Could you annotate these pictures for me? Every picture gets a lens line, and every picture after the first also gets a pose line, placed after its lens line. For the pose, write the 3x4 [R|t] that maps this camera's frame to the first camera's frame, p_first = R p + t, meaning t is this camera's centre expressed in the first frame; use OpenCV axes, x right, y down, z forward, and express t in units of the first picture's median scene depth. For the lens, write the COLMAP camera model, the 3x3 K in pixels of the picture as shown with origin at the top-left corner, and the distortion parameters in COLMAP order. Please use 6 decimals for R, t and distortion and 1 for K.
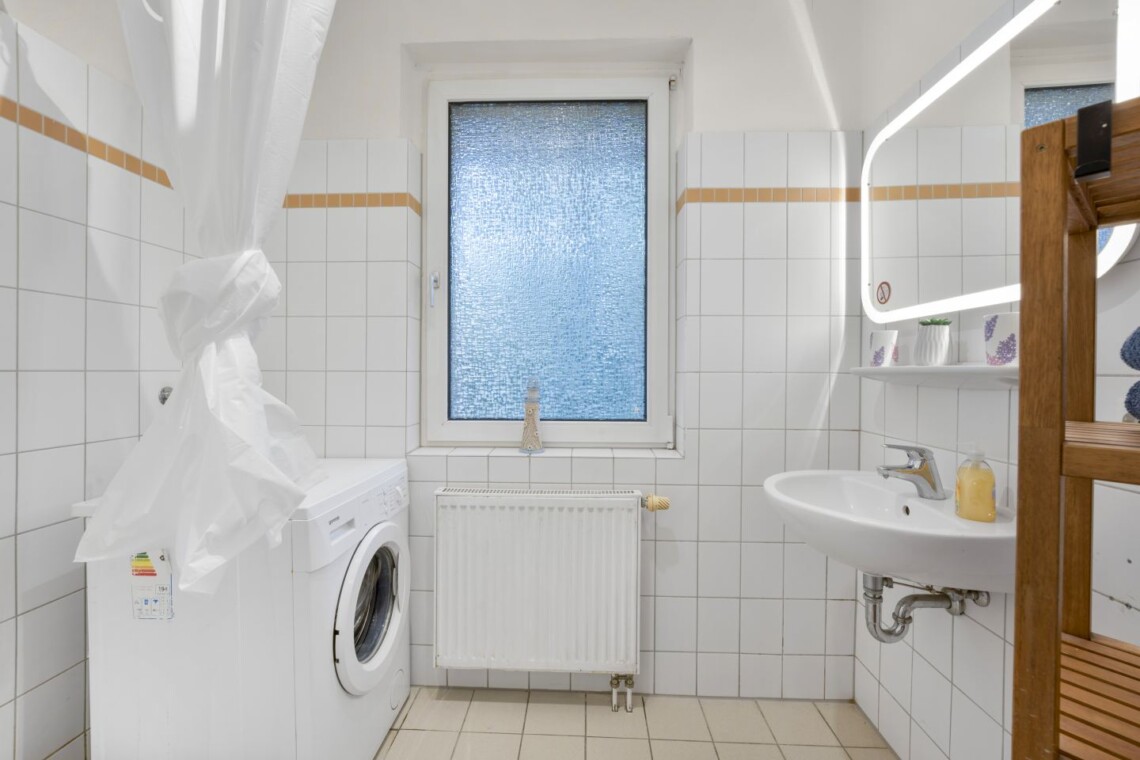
lens RADIAL K [[477.0, 0, 568.6], [0, 477.0, 373.5], [0, 0, 1]] dist [-0.002138, 0.000308]
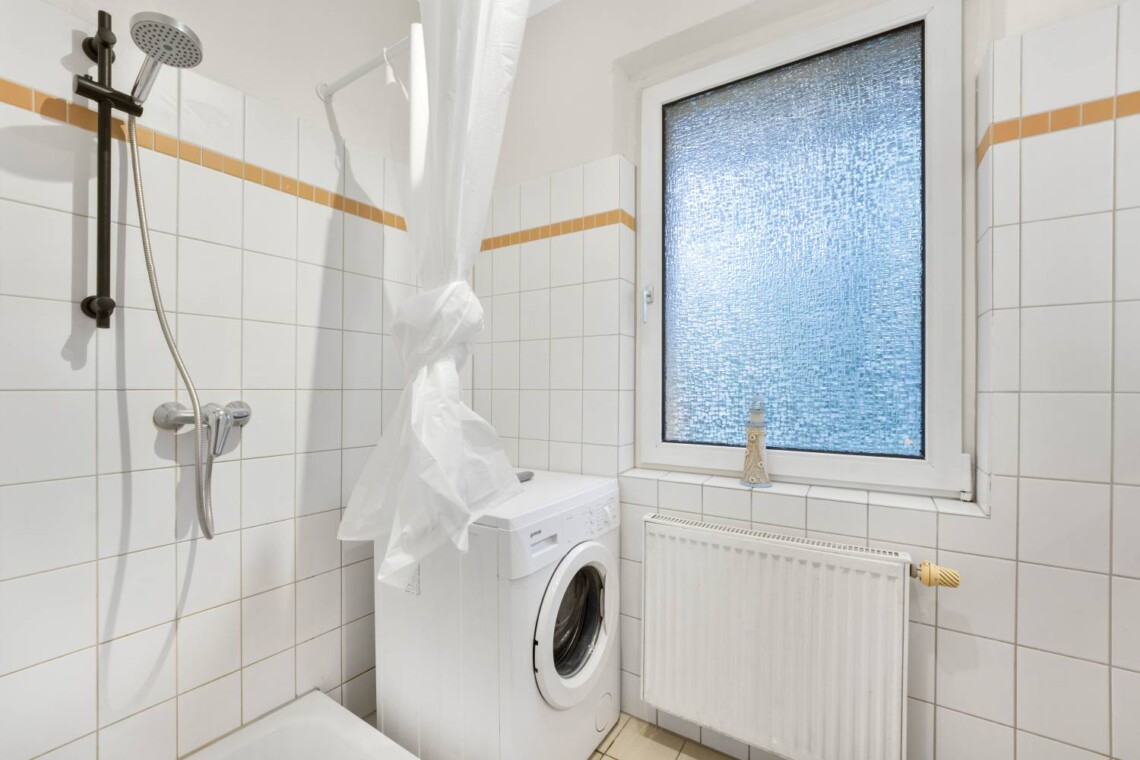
lens RADIAL K [[472.7, 0, 569.4], [0, 472.7, 389.0], [0, 0, 1]] dist [-0.005312, -0.000077]
pose [[0.857131, 0.000211, -0.515098, 0.073785], [-0.002529, 0.999990, -0.003799, -0.002946], [0.515091, 0.004559, 0.857123, 0.109269]]
